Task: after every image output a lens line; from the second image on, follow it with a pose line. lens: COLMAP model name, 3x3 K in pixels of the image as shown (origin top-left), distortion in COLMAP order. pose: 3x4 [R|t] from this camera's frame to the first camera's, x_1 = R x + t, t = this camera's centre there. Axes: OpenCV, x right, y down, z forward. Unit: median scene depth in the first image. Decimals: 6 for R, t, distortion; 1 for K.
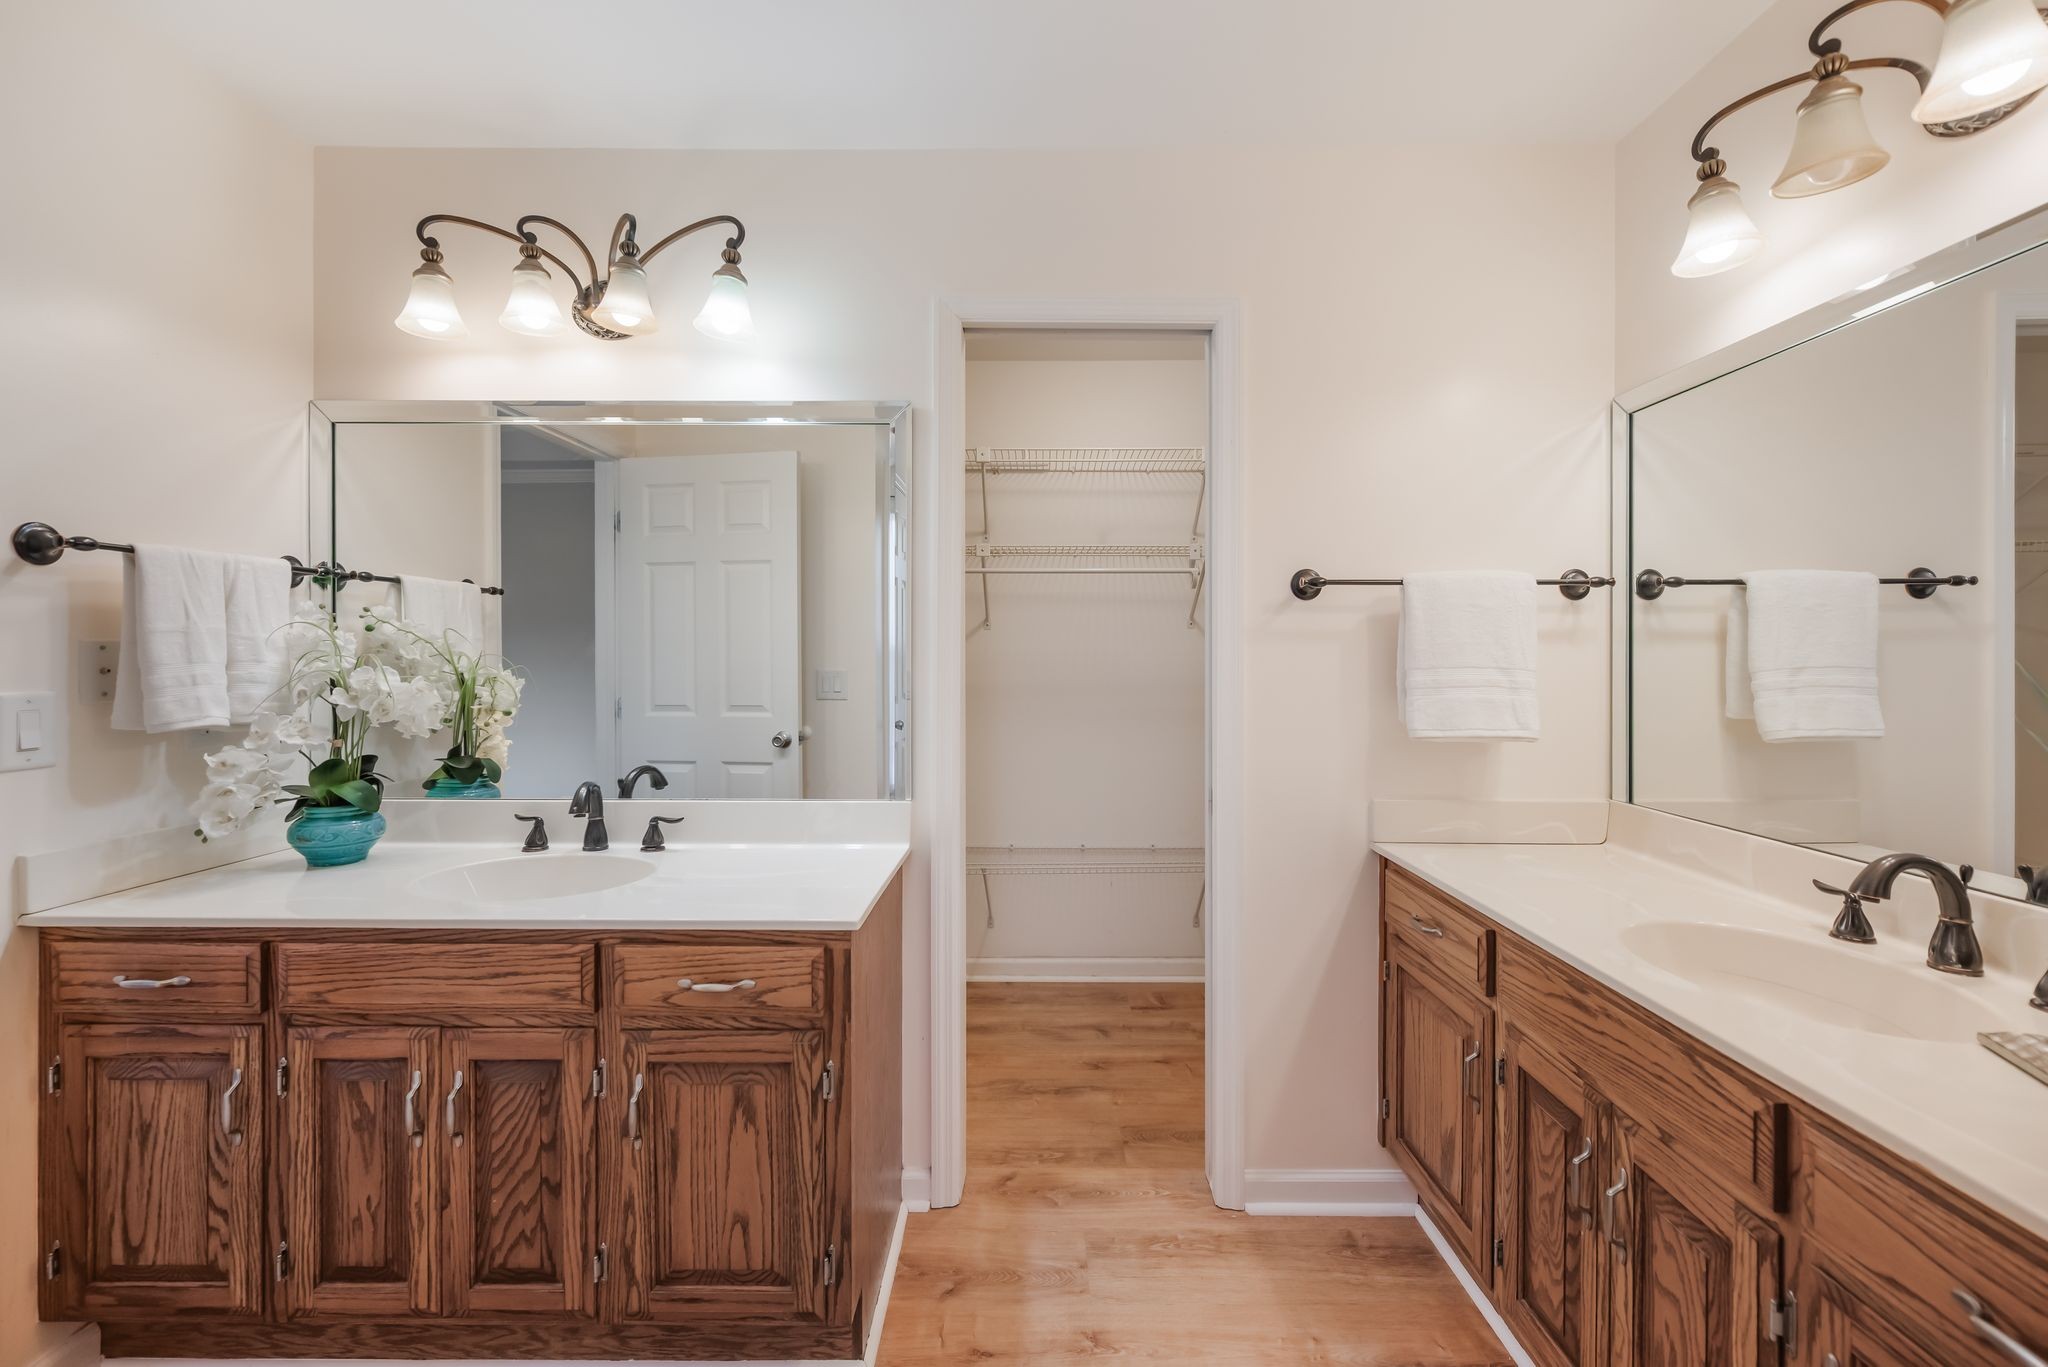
lens RADIAL K [[846.9, 0, 1036.0], [0, 846.9, 671.7], [0, 0, 1]] dist [-0.002148, -0.000120]
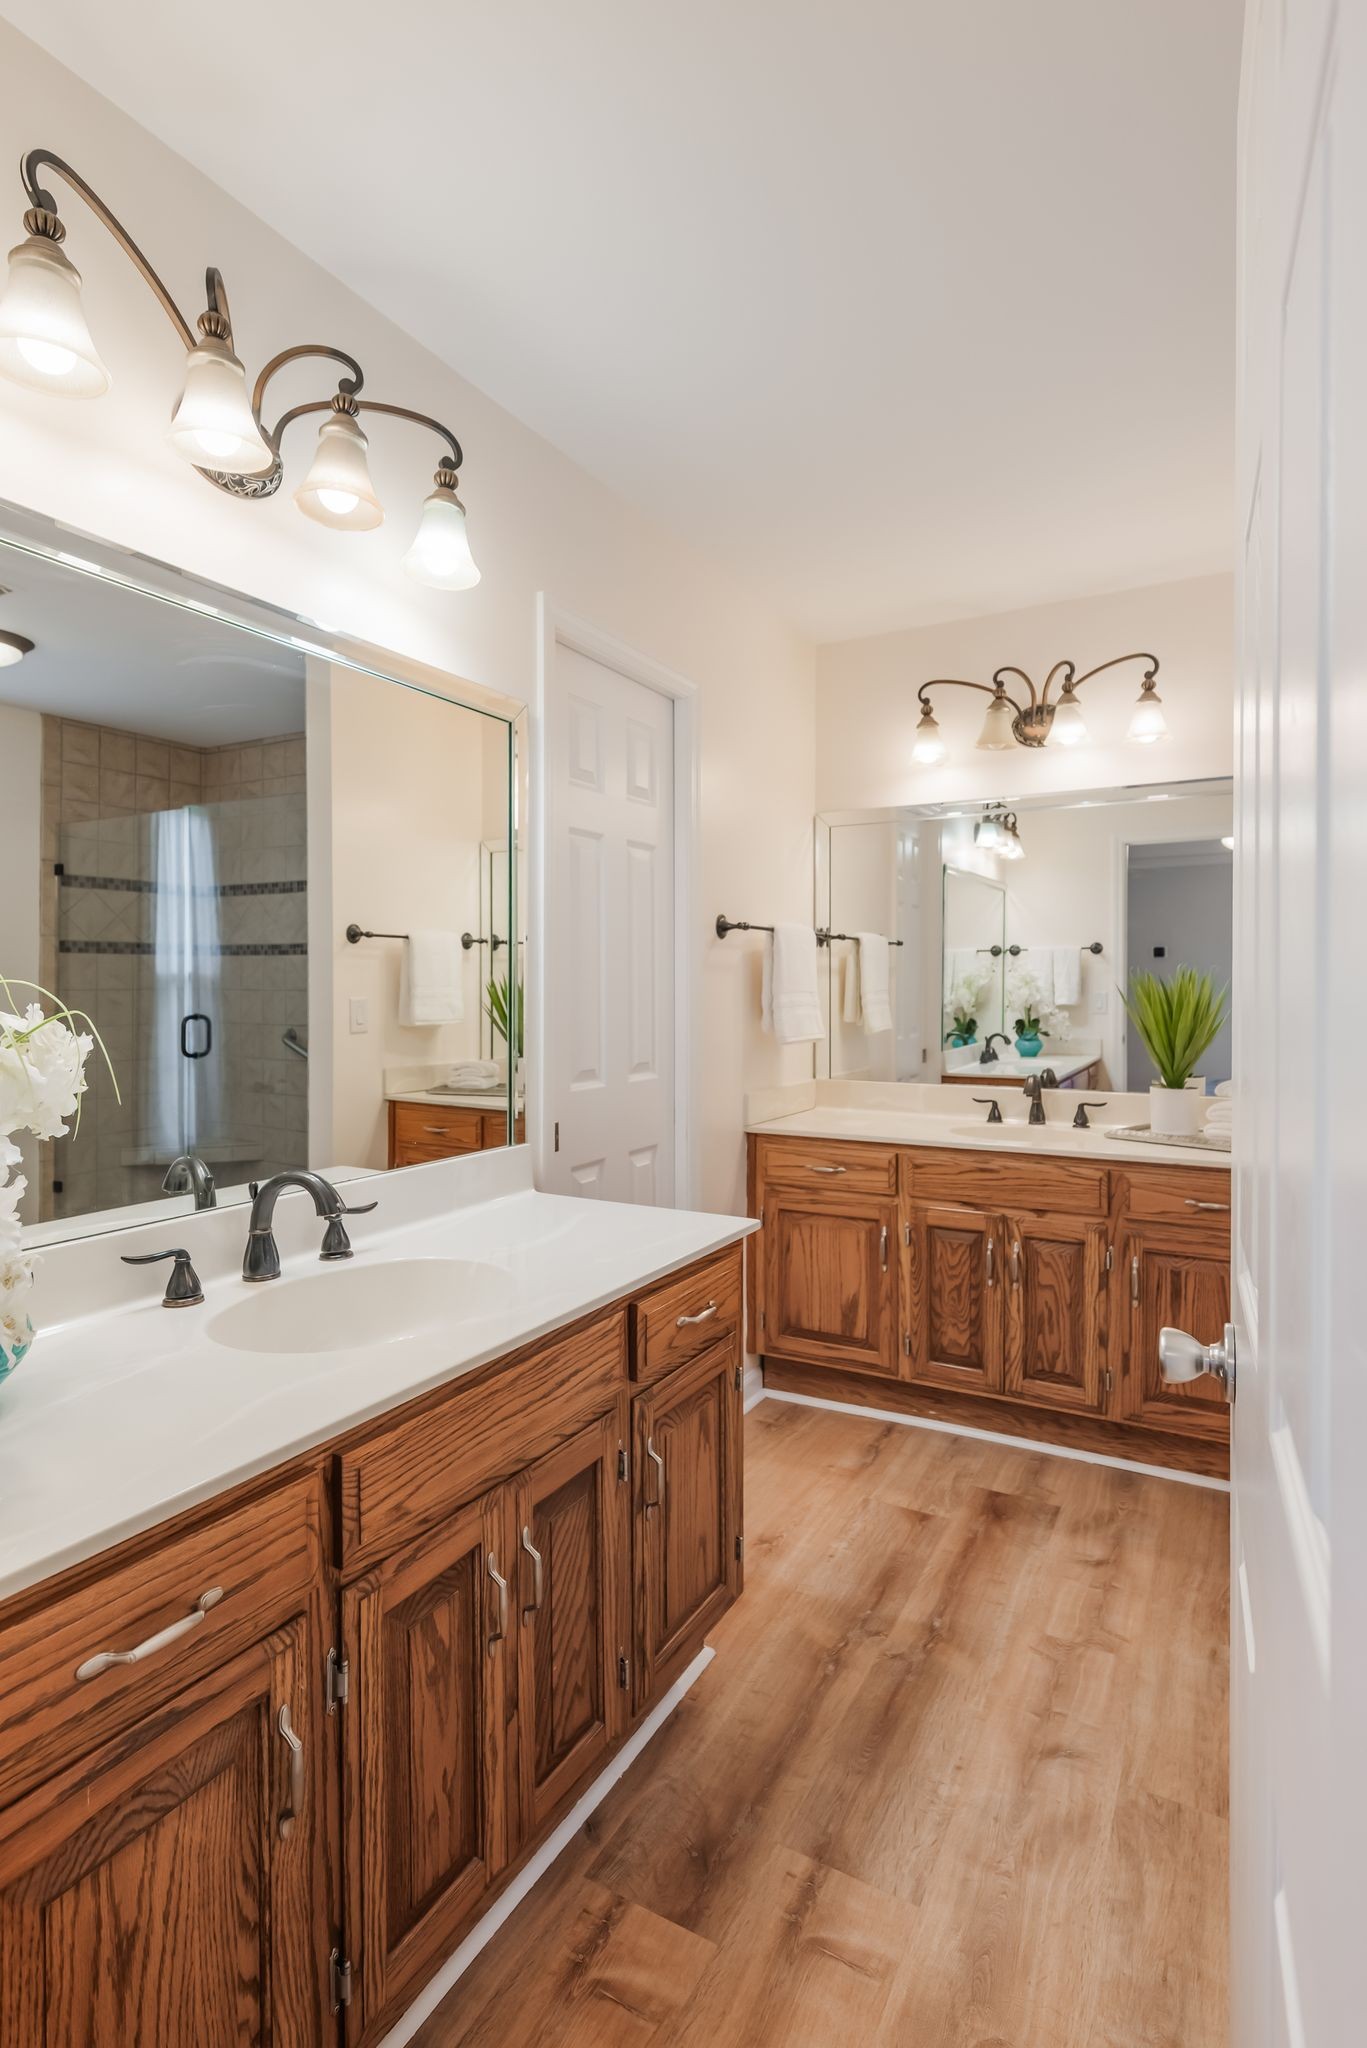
lens RADIAL K [[1057.9, 0, 689.6], [0, 1057.9, 1048.5], [0, 0, 1]] dist [-0.002991, -0.000138]
pose [[0.459739, -0.054806, 0.886362, -1.432165], [0.029593, 0.998485, 0.046389, 0.002137], [-0.887561, 0.004903, 0.460664, 0.427821]]
